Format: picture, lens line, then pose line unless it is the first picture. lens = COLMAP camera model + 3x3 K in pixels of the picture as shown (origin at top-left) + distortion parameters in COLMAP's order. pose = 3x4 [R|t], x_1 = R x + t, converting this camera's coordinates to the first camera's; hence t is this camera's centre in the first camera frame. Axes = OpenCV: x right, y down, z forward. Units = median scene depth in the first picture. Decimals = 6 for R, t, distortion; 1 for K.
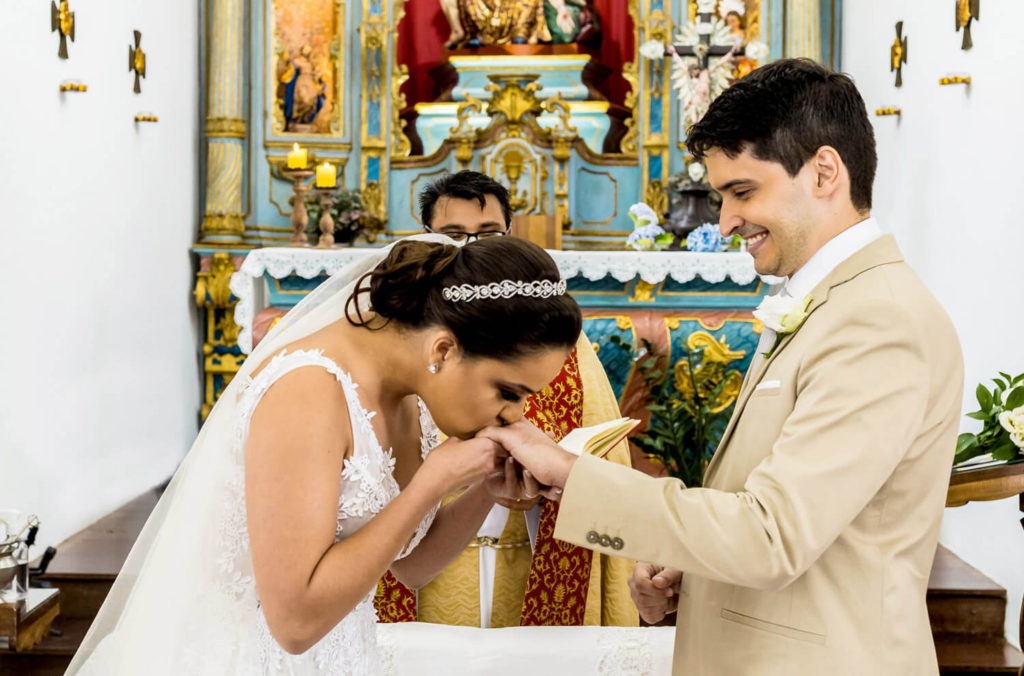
lens RADIAL K [[1553.8, 0, 403.0], [0, 1553.8, 331.3], [0, 0, 1]] dist [-0.001846, 0.000000]
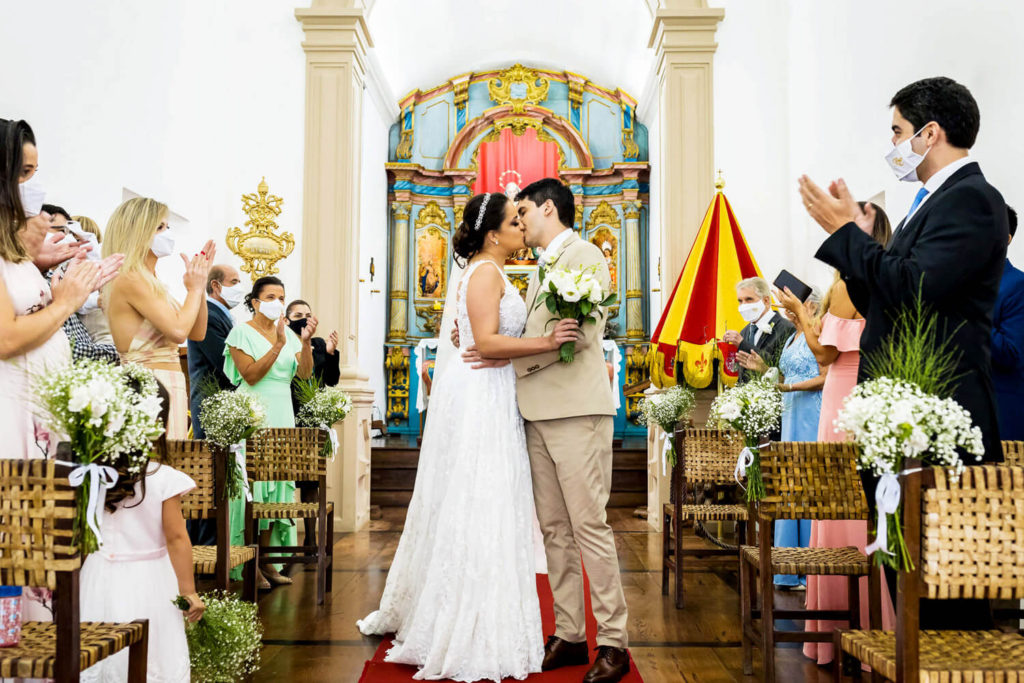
lens RADIAL K [[1003.3, 0, 533.8], [0, 1003.3, 305.0], [0, 0, 1]] dist [-0.001218, 0.000000]
pose [[0.996716, 0.004052, 0.080878, -0.030125], [0.005708, 0.992748, -0.120076, 0.071578], [-0.080778, 0.120144, 0.989465, -0.545898]]
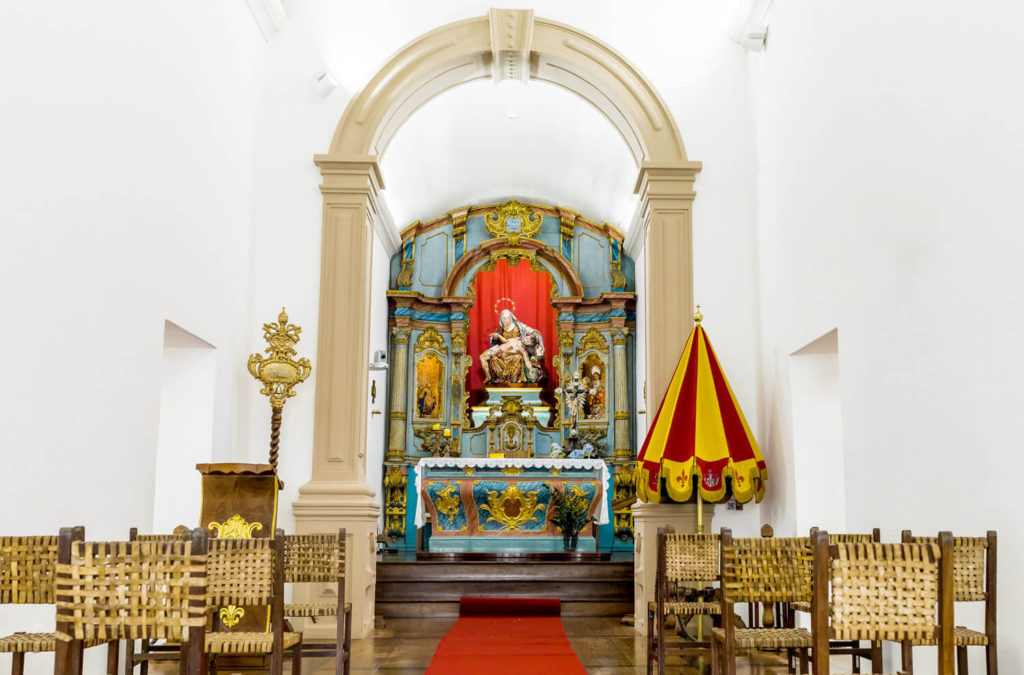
lens RADIAL K [[991.2, 0, 580.4], [0, 991.2, 356.4], [0, 0, 1]] dist [-0.005131, 0.000000]
pose [[0.990285, 0.016080, 0.138117, -0.042839], [0.010381, 0.981969, -0.188758, 0.079604], [-0.138662, 0.188358, 0.972262, -0.612598]]
